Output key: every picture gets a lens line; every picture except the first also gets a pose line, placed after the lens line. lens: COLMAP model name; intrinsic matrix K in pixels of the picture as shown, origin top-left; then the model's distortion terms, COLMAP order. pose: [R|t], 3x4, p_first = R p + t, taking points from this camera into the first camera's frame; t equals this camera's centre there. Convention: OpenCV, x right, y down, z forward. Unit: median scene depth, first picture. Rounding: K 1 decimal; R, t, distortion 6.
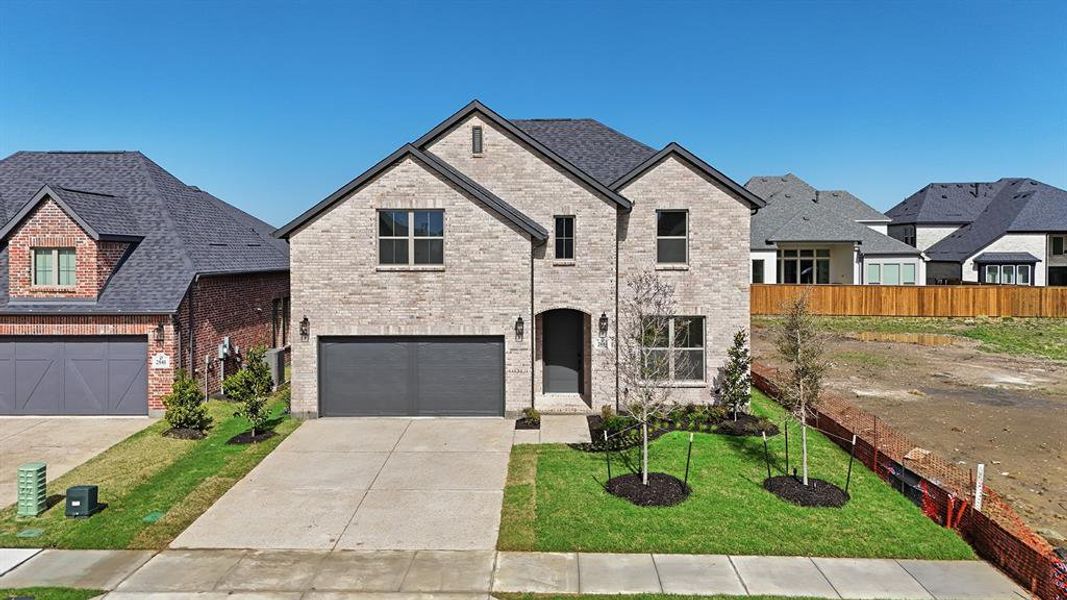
lens RADIAL K [[820.0, 0, 545.8], [0, 820.0, 257.5], [0, 0, 1]] dist [0.071746, -0.084491]
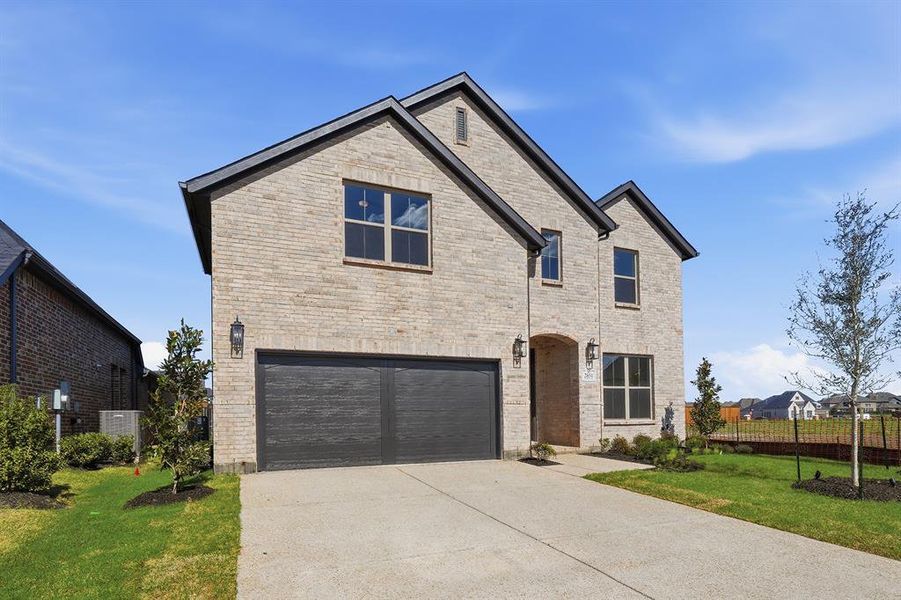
lens RADIAL K [[479.5, 0, 449.2], [0, 479.5, 413.1], [0, 0, 1]] dist [-0.022242, 0.000121]
pose [[0.911358, -0.003525, 0.411600, -0.293449], [0.014606, 0.999610, -0.023781, 0.158696], [-0.411356, 0.027685, 0.911054, 0.581570]]
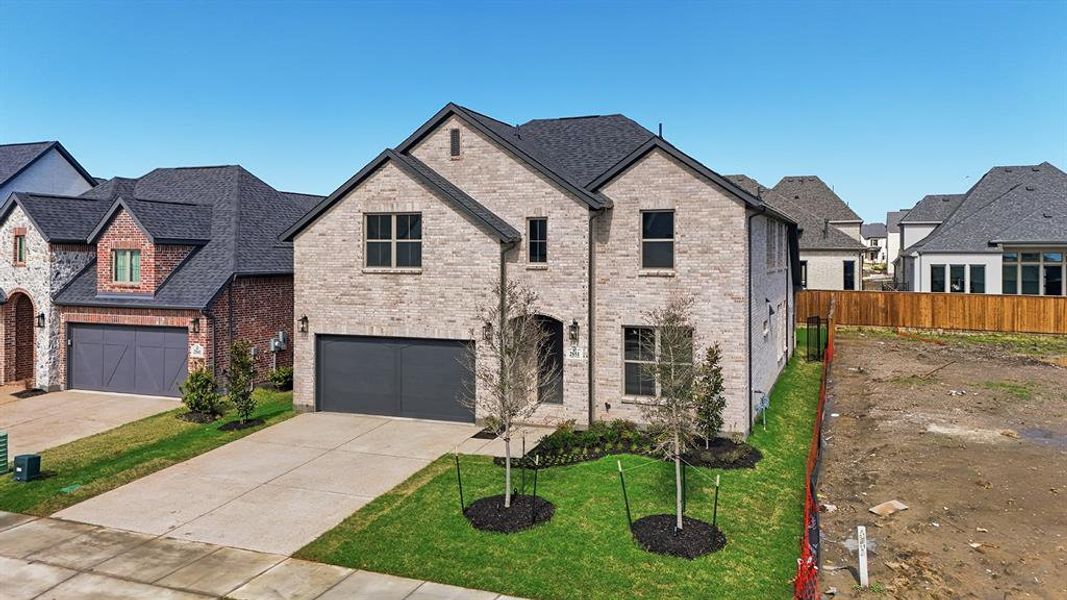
lens RADIAL K [[824.2, 0, 524.3], [0, 824.2, 244.2], [0, 0, 1]] dist [0.073906, -0.074076]
pose [[0.938276, 0.000531, -0.345888, 0.343162], [-0.006525, 0.999848, -0.016166, -0.004224], [0.345827, 0.017425, 0.938136, 0.093274]]
